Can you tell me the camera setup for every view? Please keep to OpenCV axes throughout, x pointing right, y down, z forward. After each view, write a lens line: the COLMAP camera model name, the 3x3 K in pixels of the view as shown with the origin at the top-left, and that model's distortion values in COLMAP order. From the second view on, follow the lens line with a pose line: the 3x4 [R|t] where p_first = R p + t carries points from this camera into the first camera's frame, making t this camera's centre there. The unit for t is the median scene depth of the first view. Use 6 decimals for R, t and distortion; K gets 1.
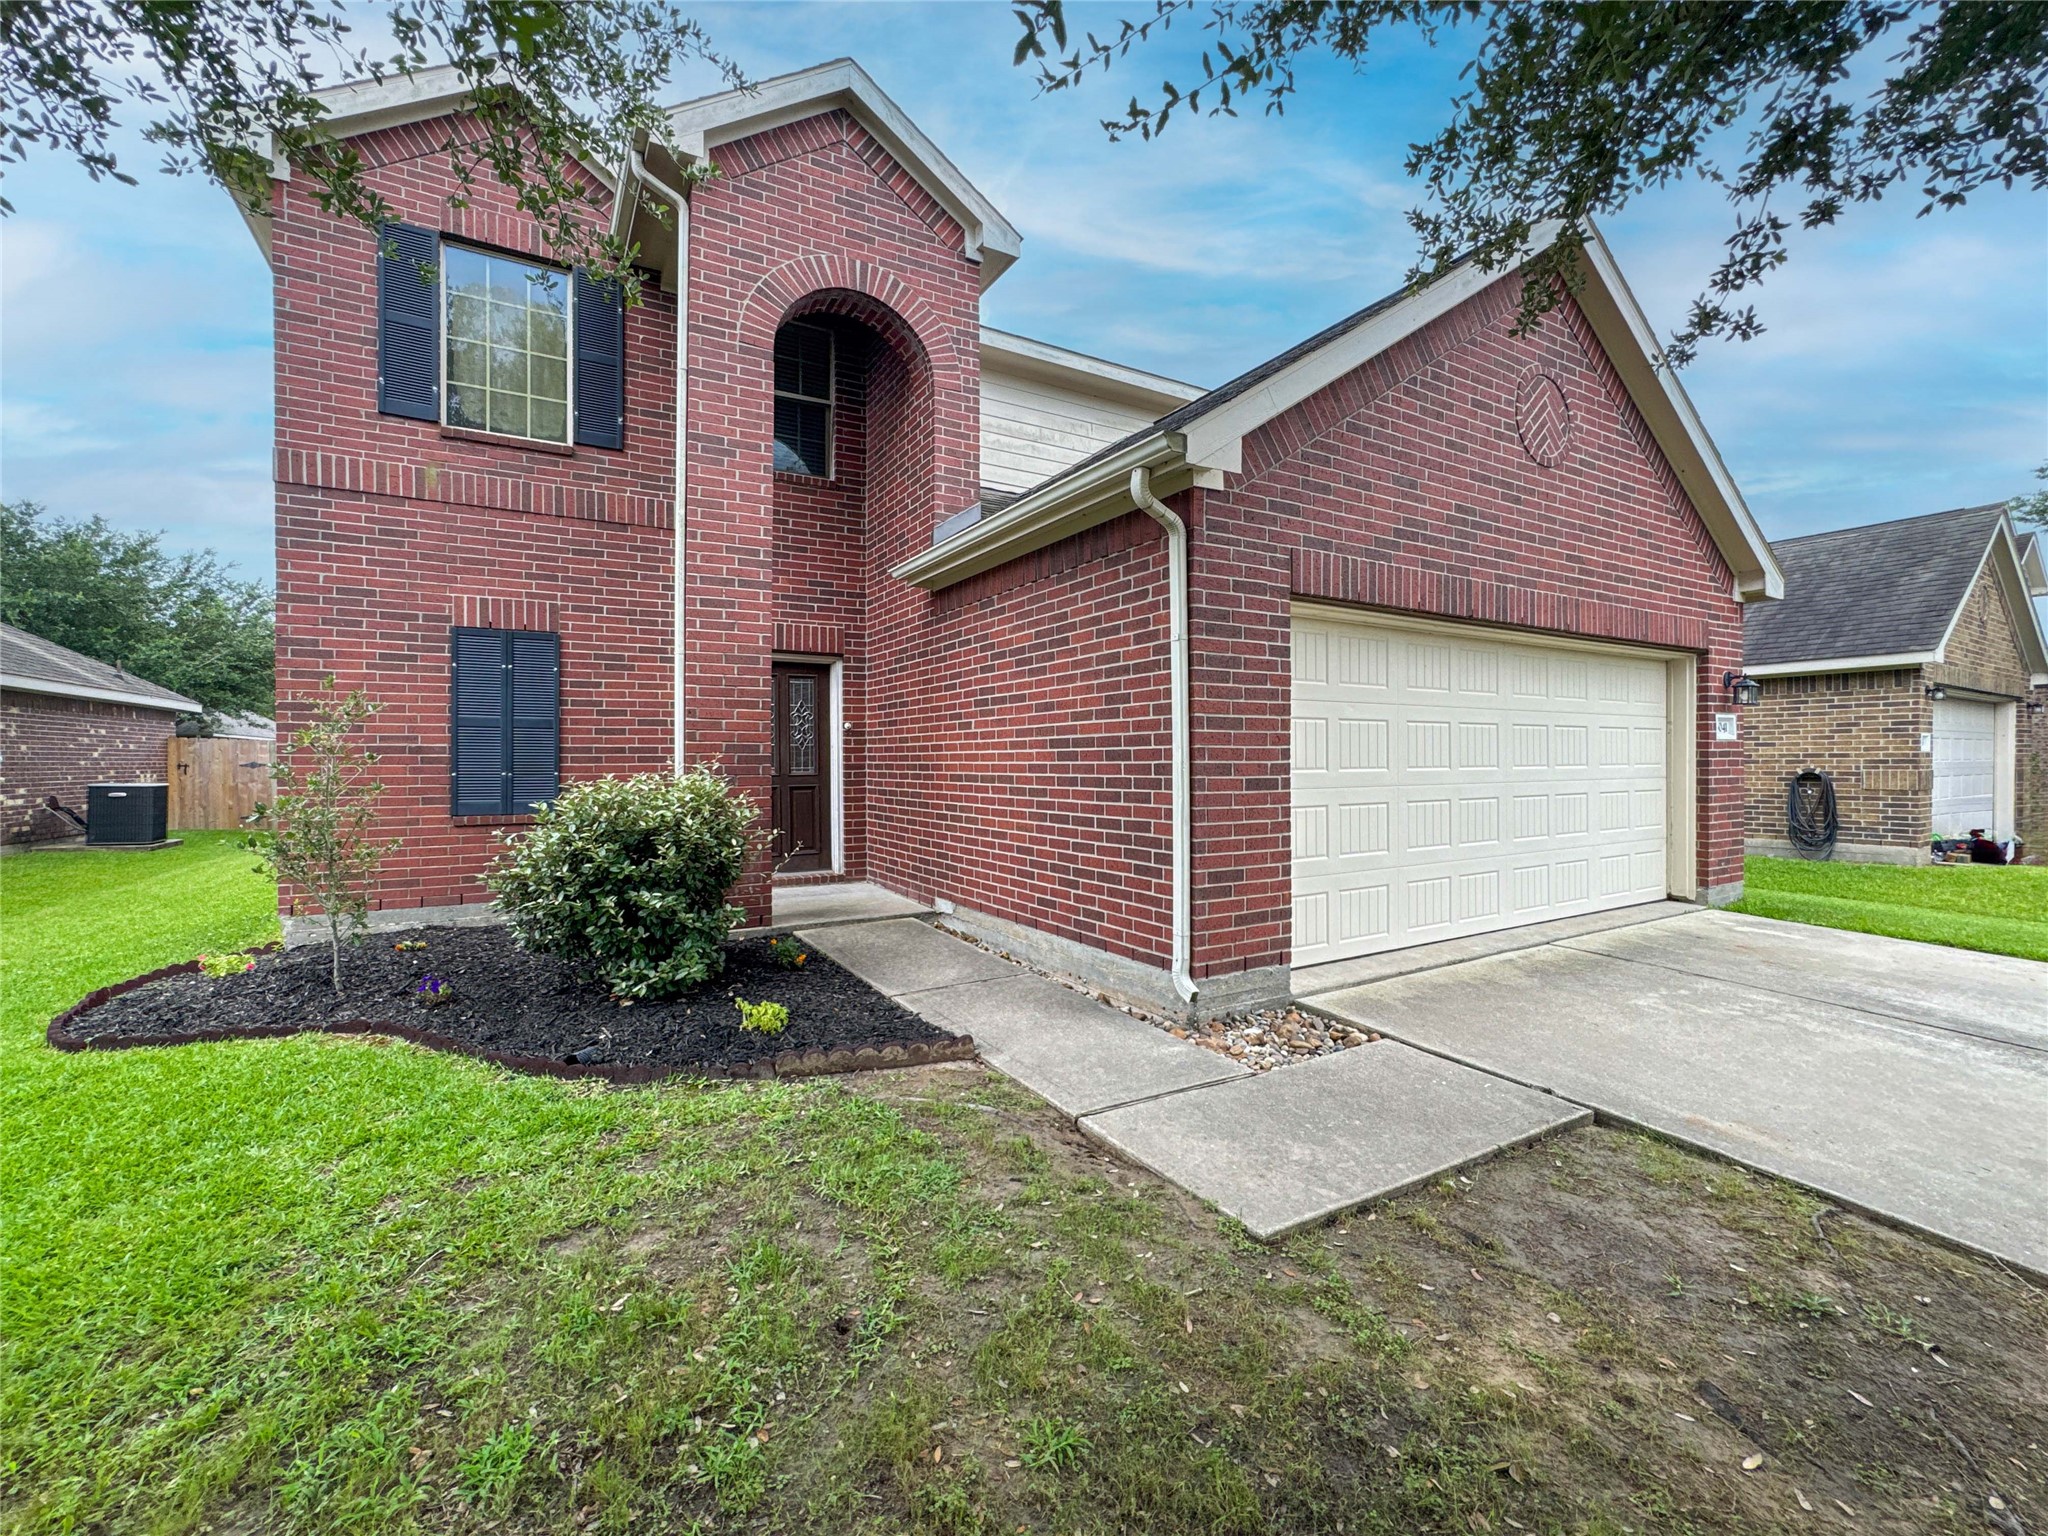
lens RADIAL K [[834.9, 0, 1056.4], [0, 834.9, 763.5], [0, 0, 1]] dist [-0.021649, 0.008141]
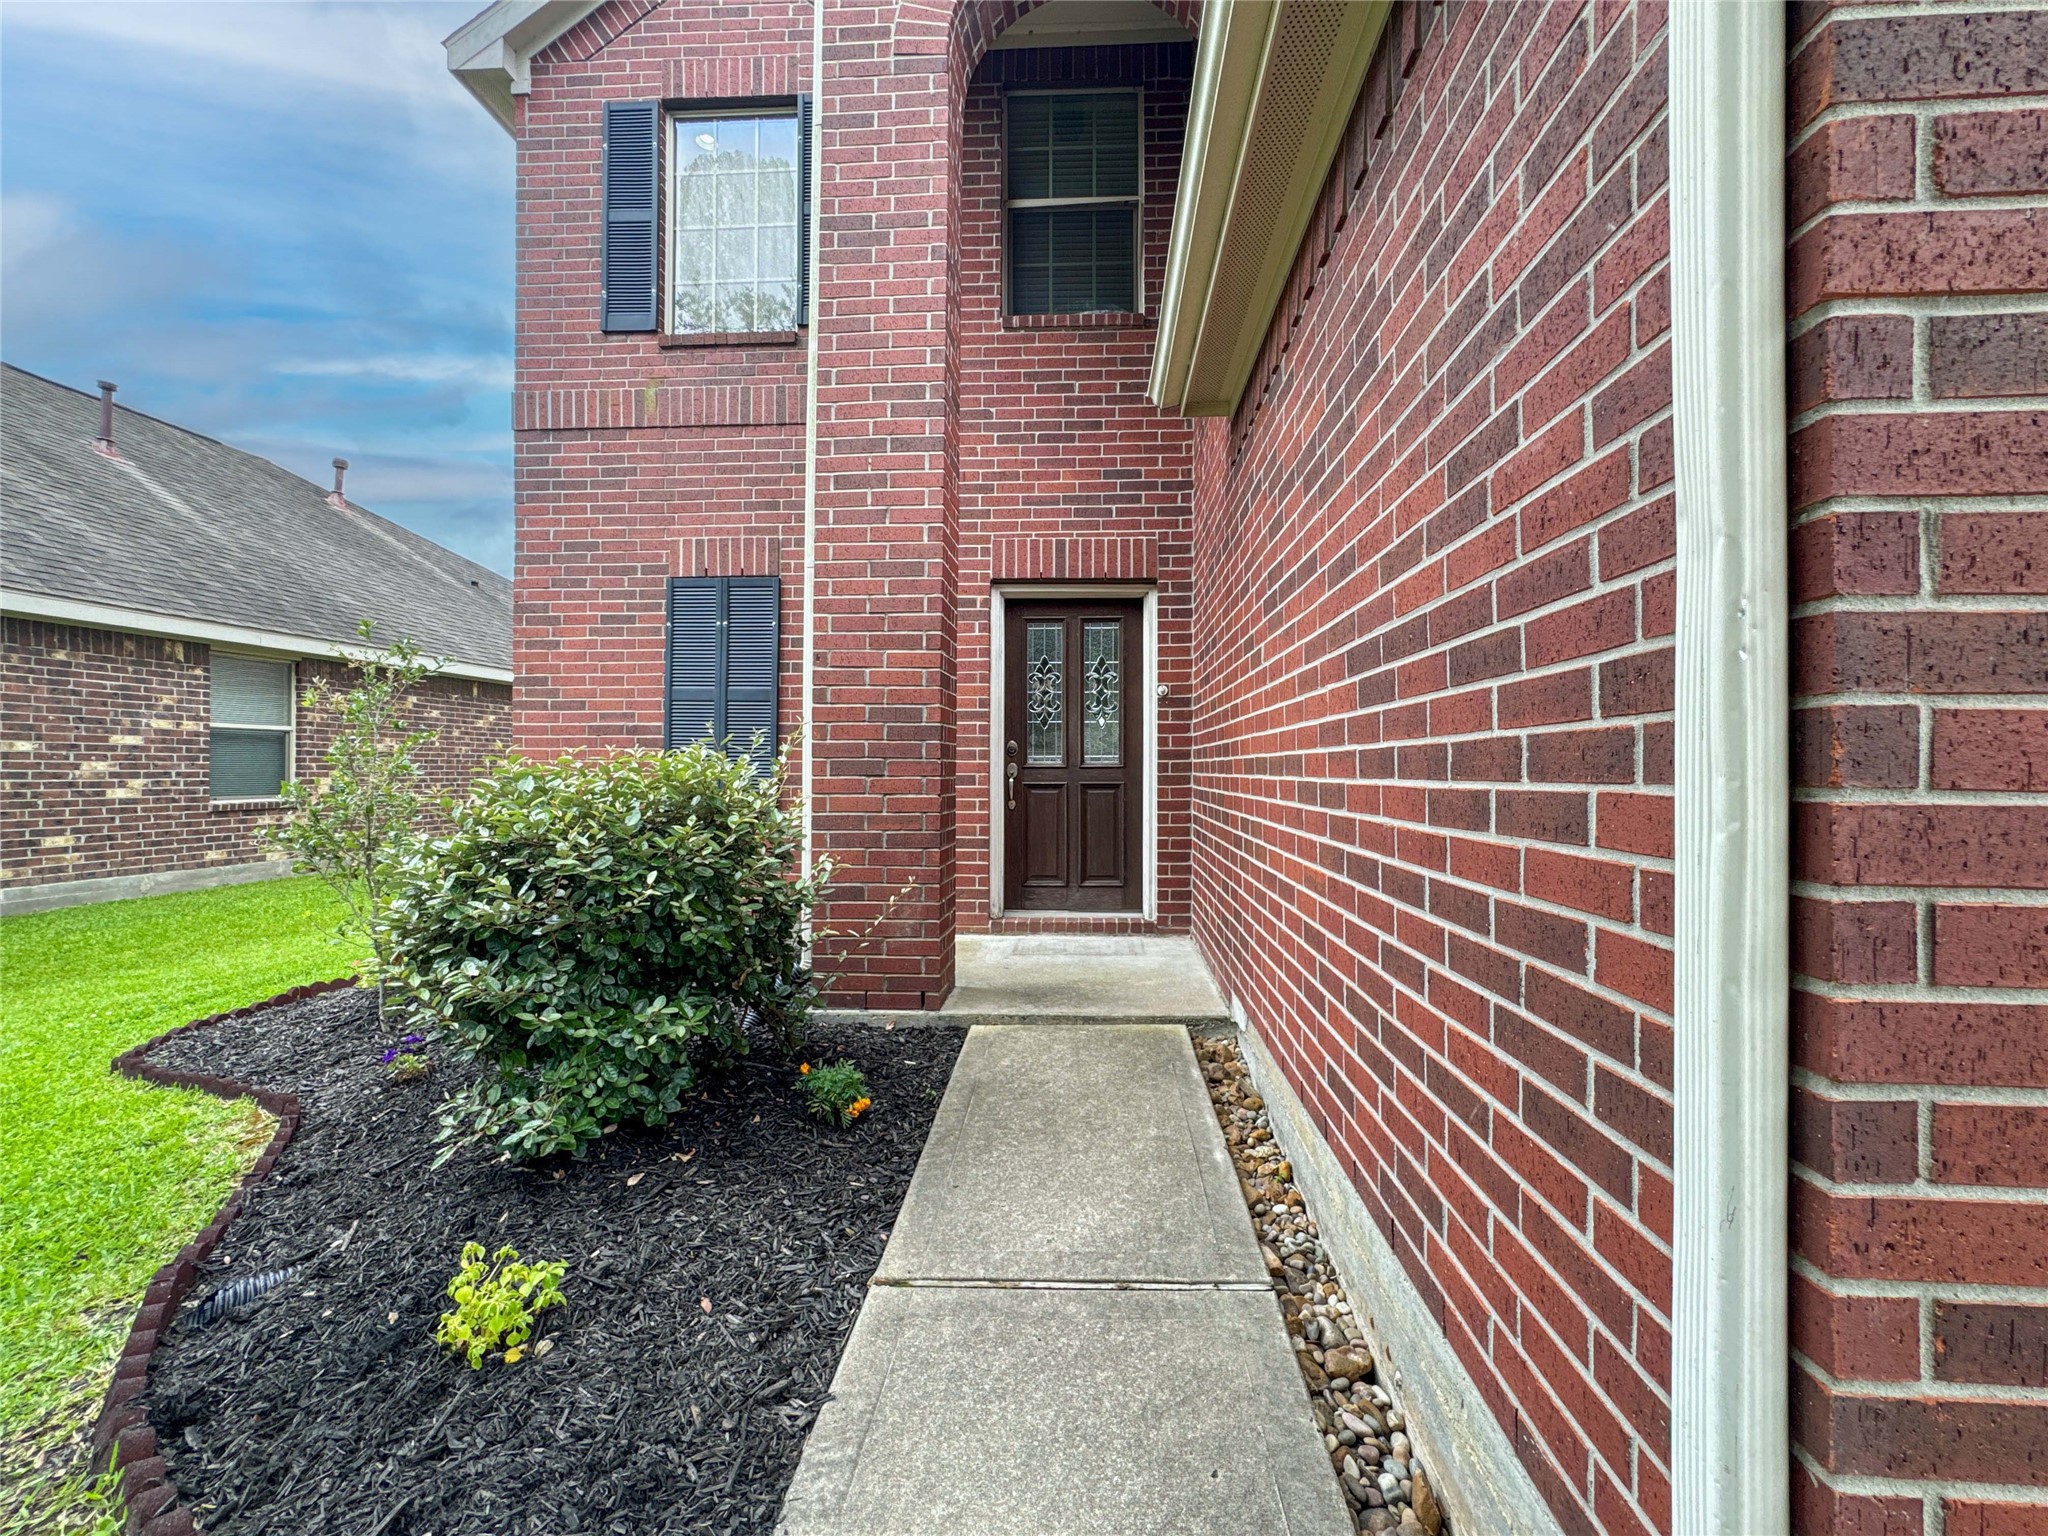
lens RADIAL K [[891.0, 0, 1082.6], [0, 891.0, 766.0], [0, 0, 1]] dist [-0.012537, 0.000532]
pose [[0.840017, 0.004378, -0.542543, 0.086532], [-0.007075, 0.999971, -0.002885, 0.019168], [0.542514, 0.006262, 0.840023, 0.488278]]
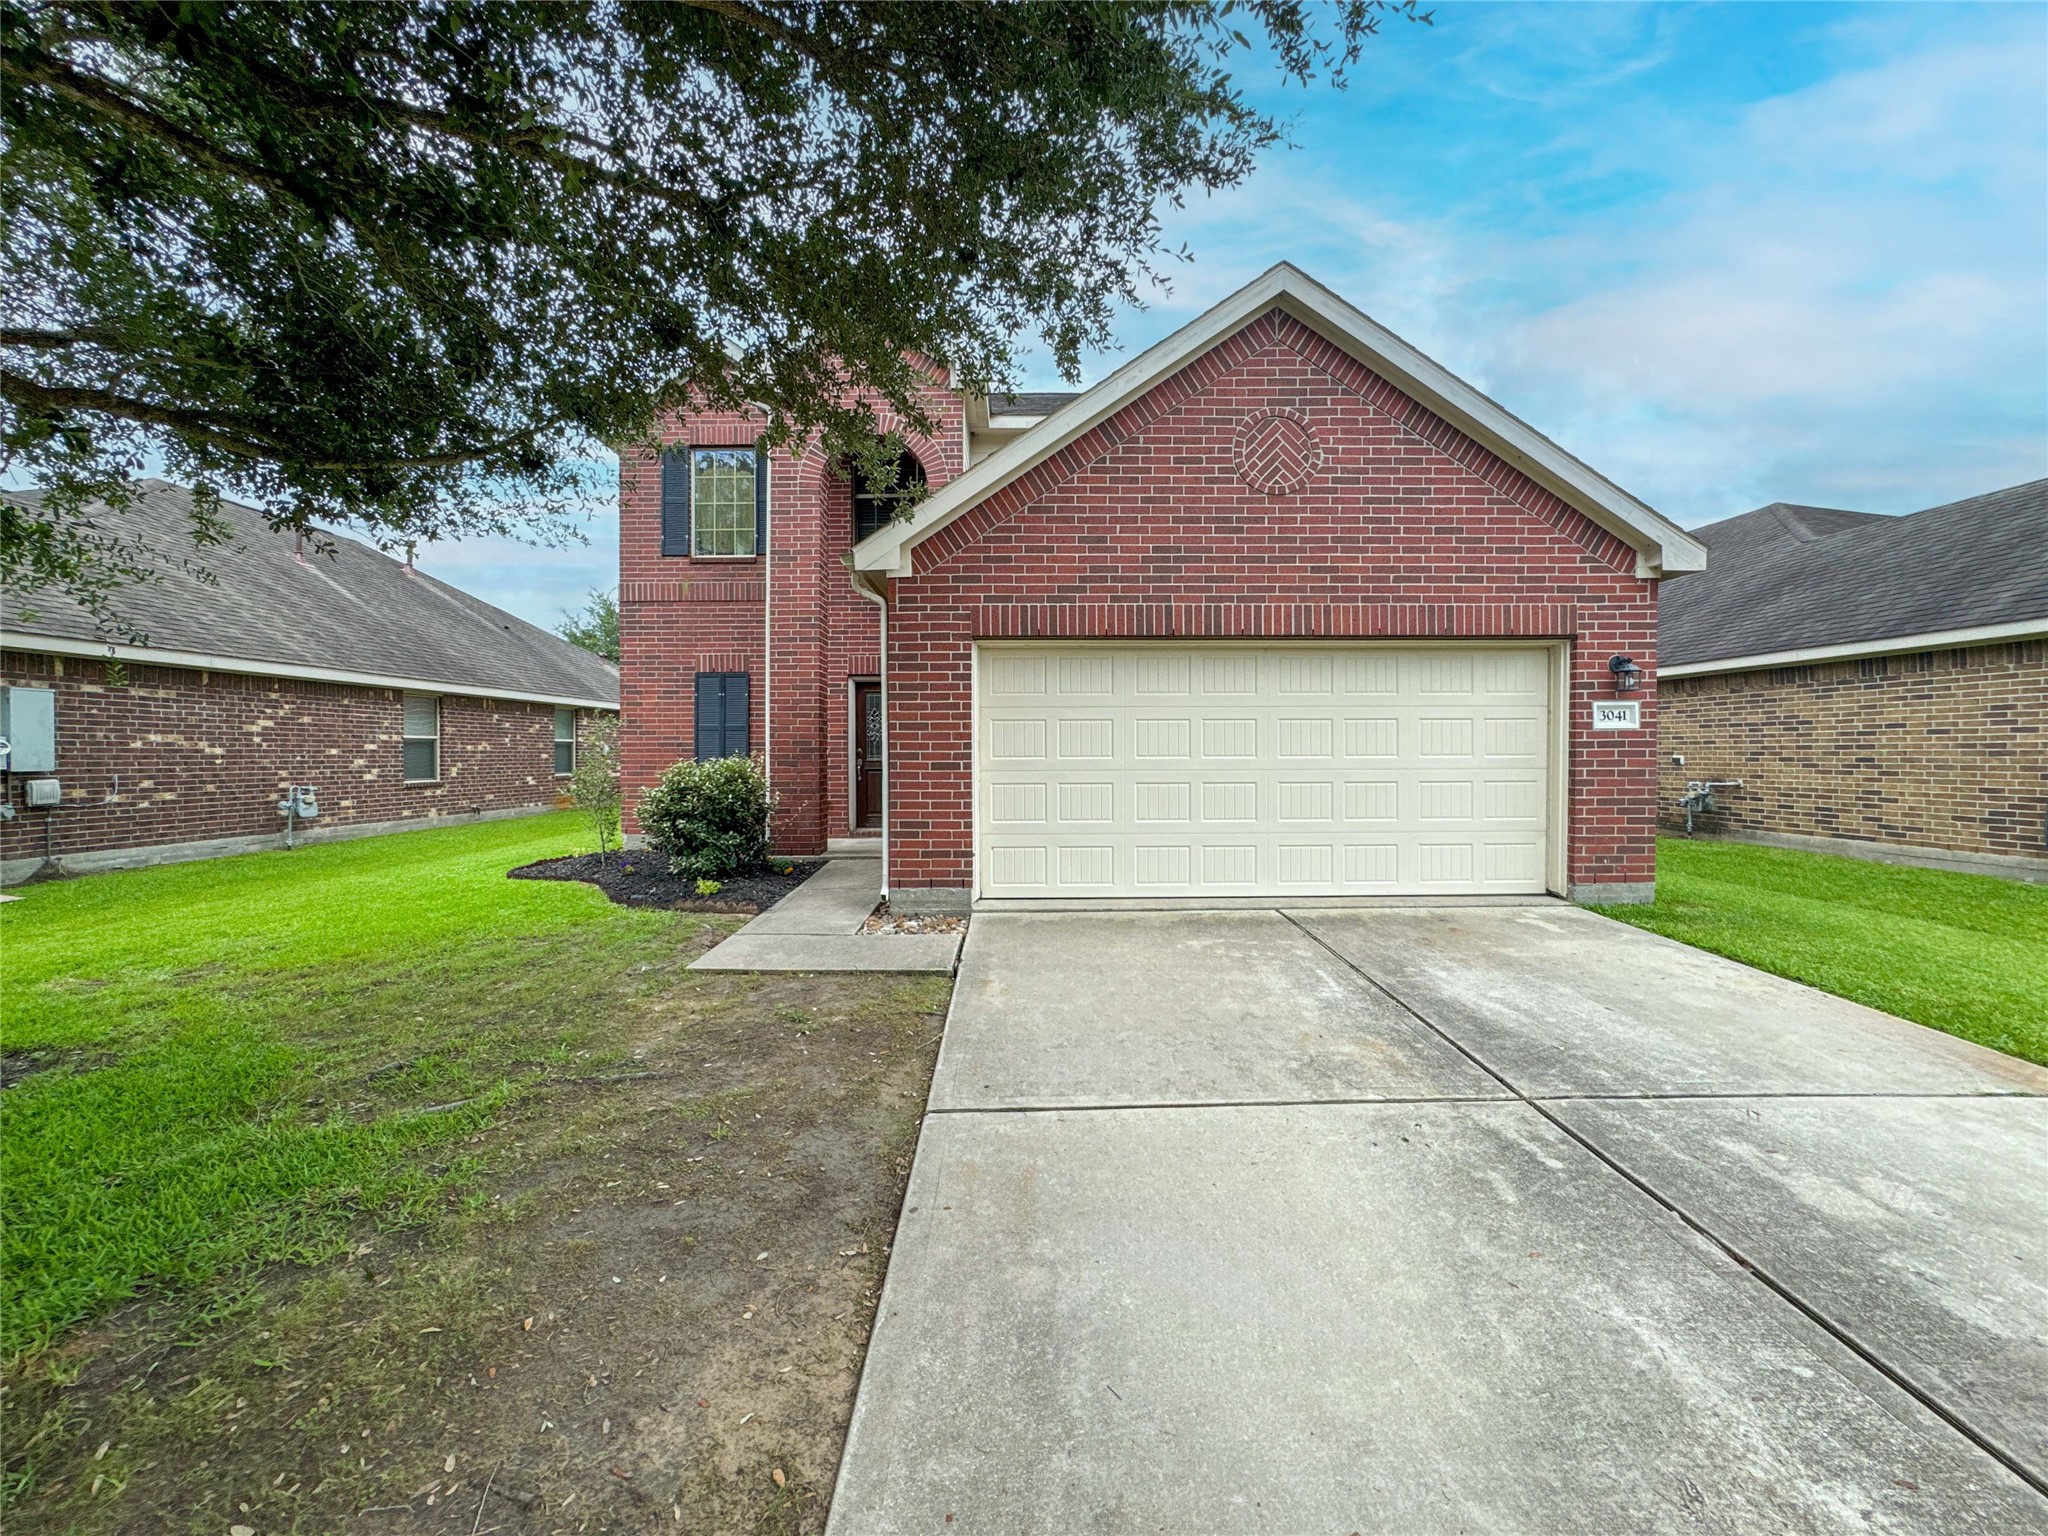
lens RADIAL K [[834.9, 0, 1026.3], [0, 834.9, 763.7], [0, 0, 1]] dist [-0.021649, 0.008141]
pose [[0.860924, 0.008584, -0.508662, 0.751419], [-0.002904, 0.999924, 0.011960, 0.001252], [0.508726, -0.008820, 0.860883, -0.147496]]
